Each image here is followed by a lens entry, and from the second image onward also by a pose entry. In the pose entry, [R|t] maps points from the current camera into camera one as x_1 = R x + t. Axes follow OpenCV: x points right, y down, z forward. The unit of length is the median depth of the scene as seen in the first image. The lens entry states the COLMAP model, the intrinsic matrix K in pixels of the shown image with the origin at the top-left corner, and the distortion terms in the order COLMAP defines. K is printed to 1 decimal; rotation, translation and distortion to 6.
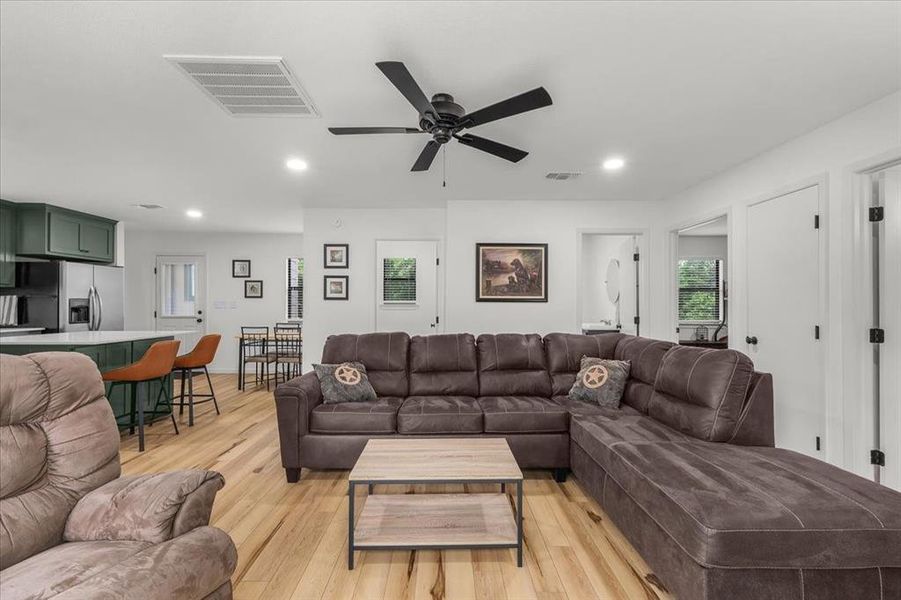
lens RADIAL K [[401.1, 0, 452.7], [0, 401.1, 299.4], [0, 0, 1]] dist [0.004969, 0.000210]
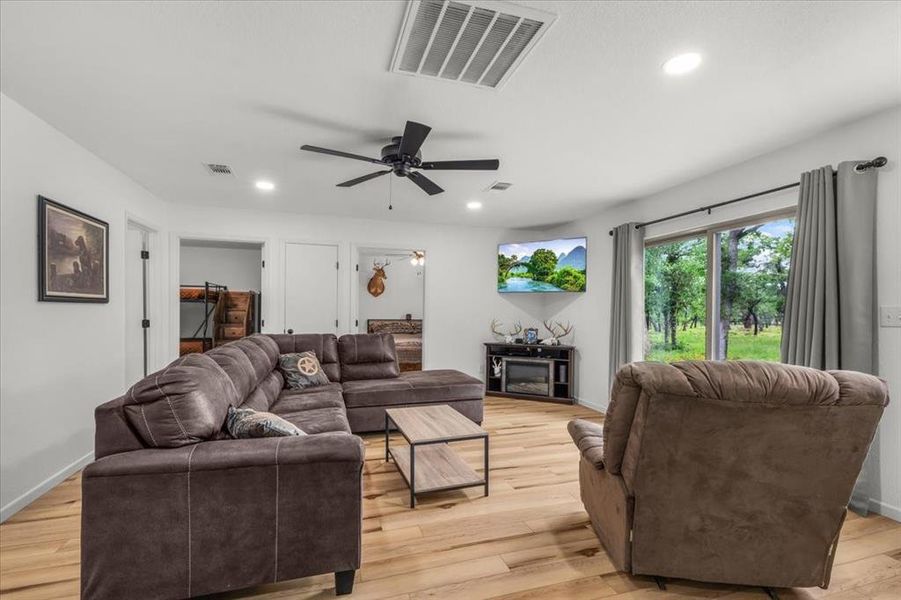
lens RADIAL K [[393.6, 0, 435.3], [0, 393.6, 312.4], [0, 0, 1]] dist [-0.000545, 0.000261]
pose [[-0.251591, -0.015960, 0.967702, -0.605757], [-0.023213, 0.999676, 0.010452, 0.002489], [-0.967555, -0.019834, -0.251880, 0.603881]]
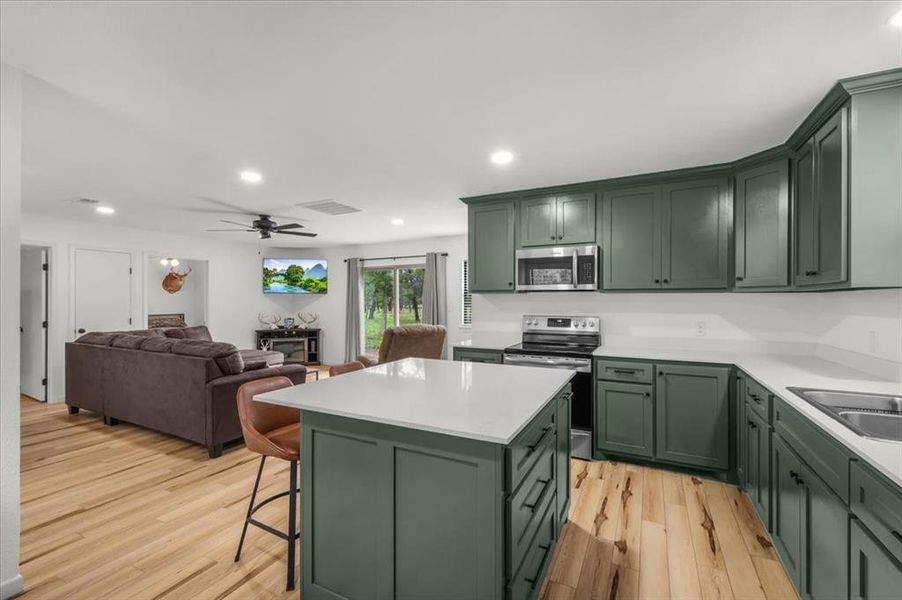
lens RADIAL K [[394.1, 0, 450.0], [0, 394.1, 299.9], [0, 0, 1]] dist [-0.000545, 0.000261]
pose [[-0.883847, -0.007339, 0.467719, -0.978873], [-0.011562, 0.999914, -0.006159, -0.022683], [-0.467634, -0.010851, -0.883856, 1.255924]]
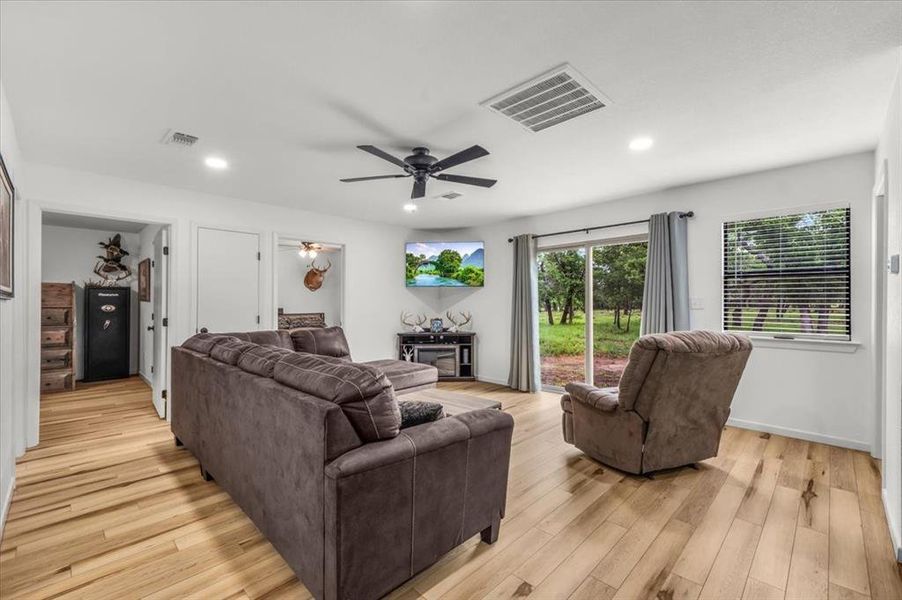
lens RADIAL K [[394.1, 0, 434.4], [0, 394.1, 298.9], [0, 0, 1]] dist [-0.000545, 0.000261]
pose [[-0.677002, 0.002278, 0.735978, -0.508229], [-0.010631, 0.999861, -0.012873, 0.006738], [-0.735905, -0.016539, -0.676883, 0.957926]]
